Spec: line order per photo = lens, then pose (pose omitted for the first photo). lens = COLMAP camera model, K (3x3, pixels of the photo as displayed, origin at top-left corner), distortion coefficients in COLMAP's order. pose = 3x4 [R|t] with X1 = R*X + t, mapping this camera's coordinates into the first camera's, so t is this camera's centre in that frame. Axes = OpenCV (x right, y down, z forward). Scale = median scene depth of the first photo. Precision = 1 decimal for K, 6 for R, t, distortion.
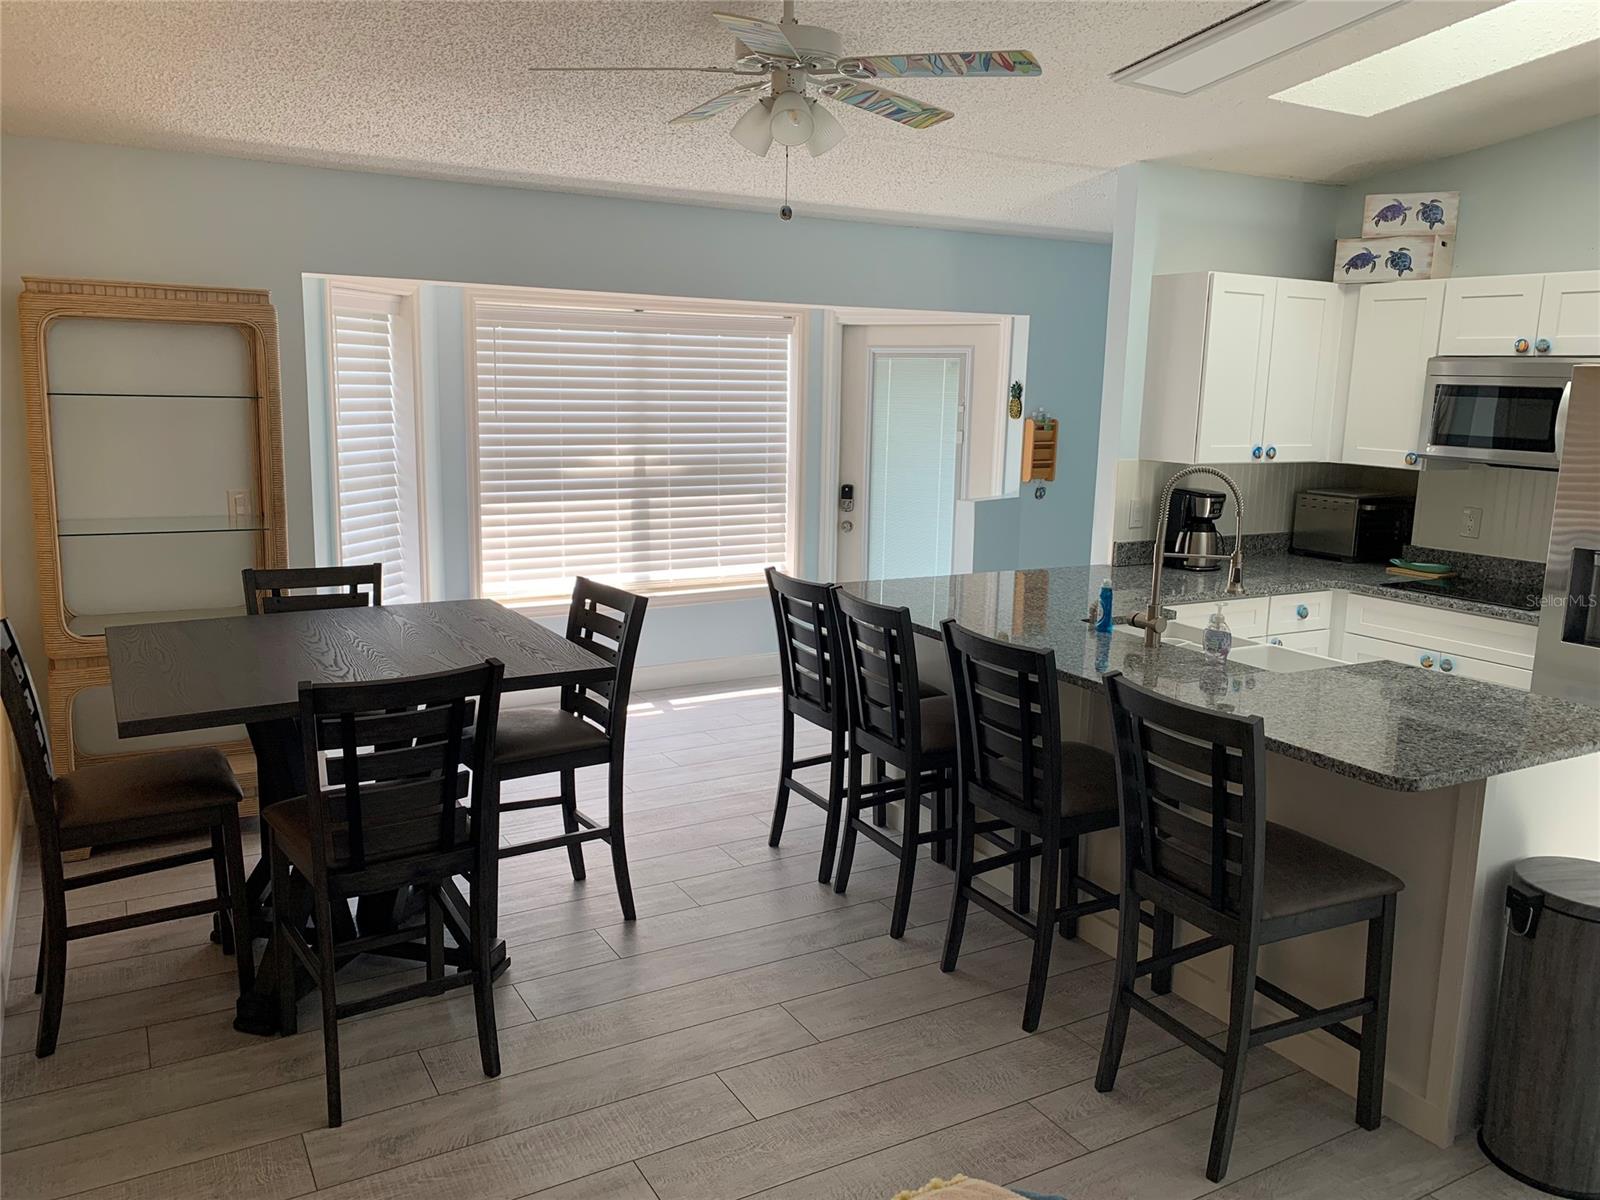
lens RADIAL K [[1224.2, 0, 798.1], [0, 1224.2, 602.9], [0, 0, 1]] dist [0.005154, -0.004661]
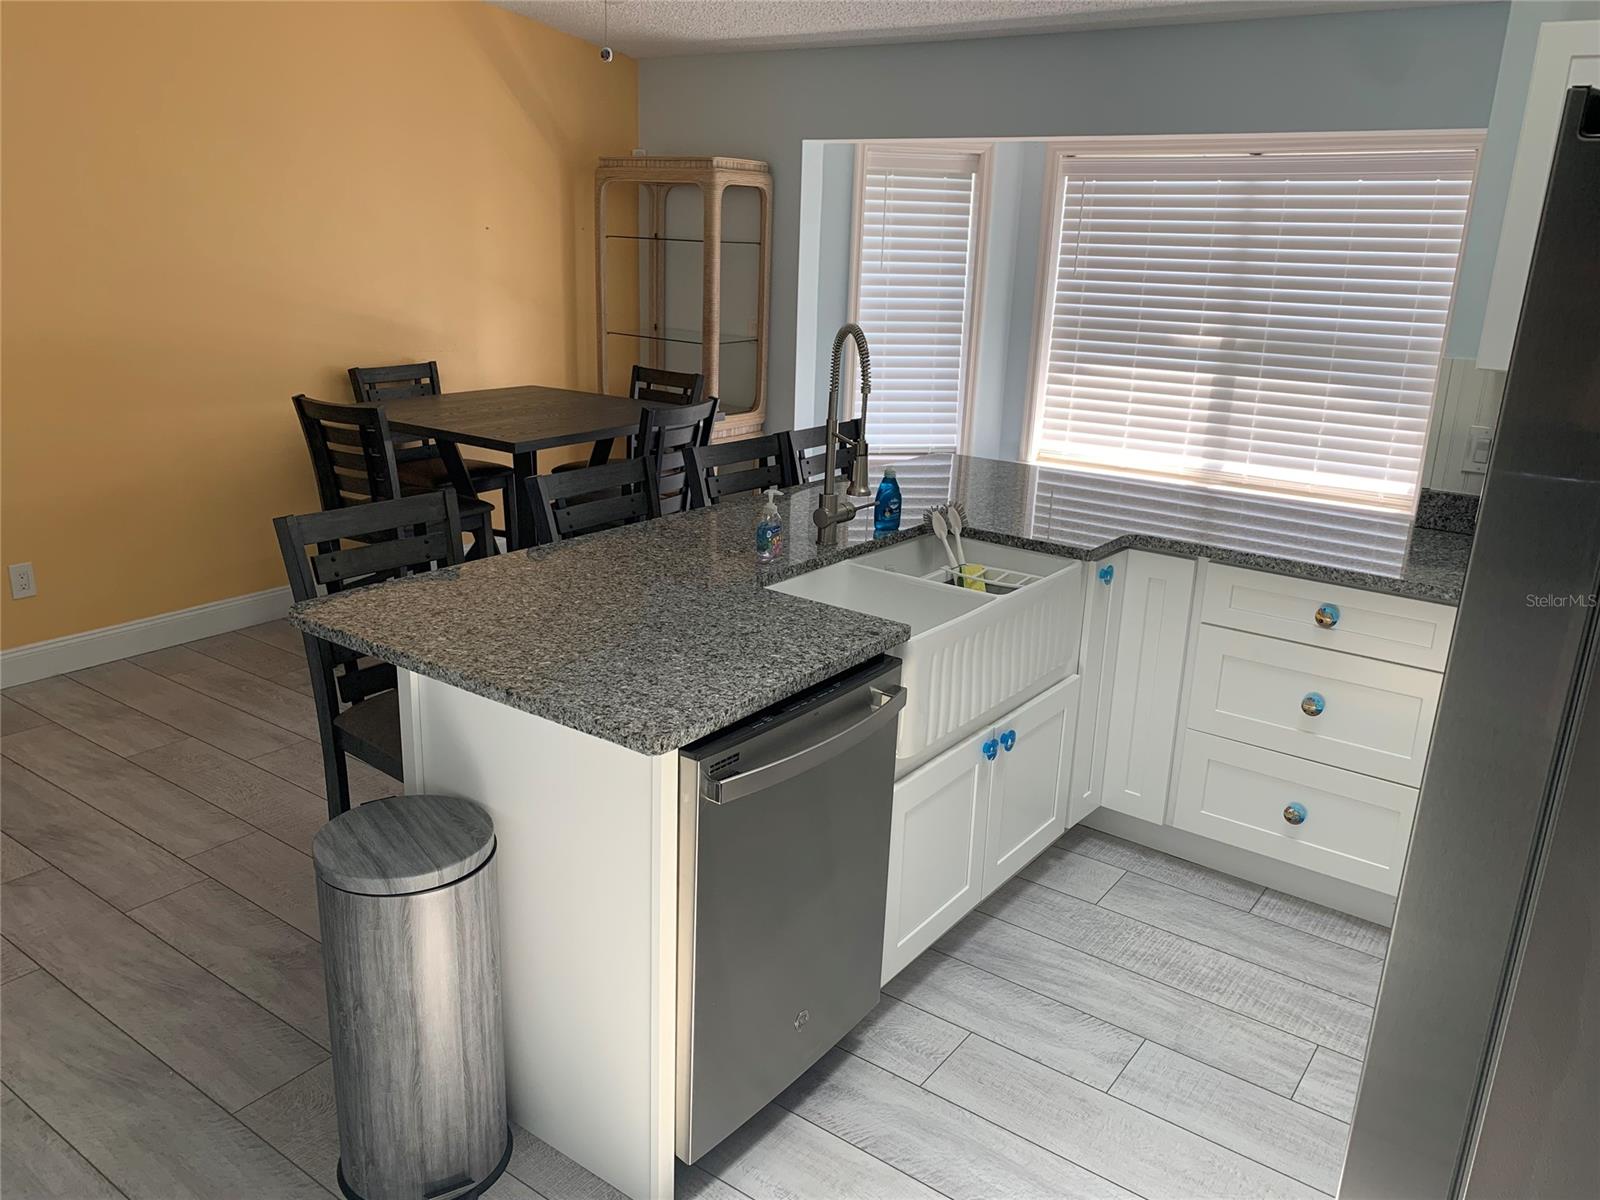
lens RADIAL K [[1224.2, 0, 796.5], [0, 1224.2, 597.7], [0, 0, 1]] dist [0.005154, -0.004661]
pose [[0.418555, 0.255118, -0.871623, 0.551812], [-0.178523, 0.964122, 0.196465, -0.049687], [0.890473, 0.073374, 0.449082, 0.346999]]
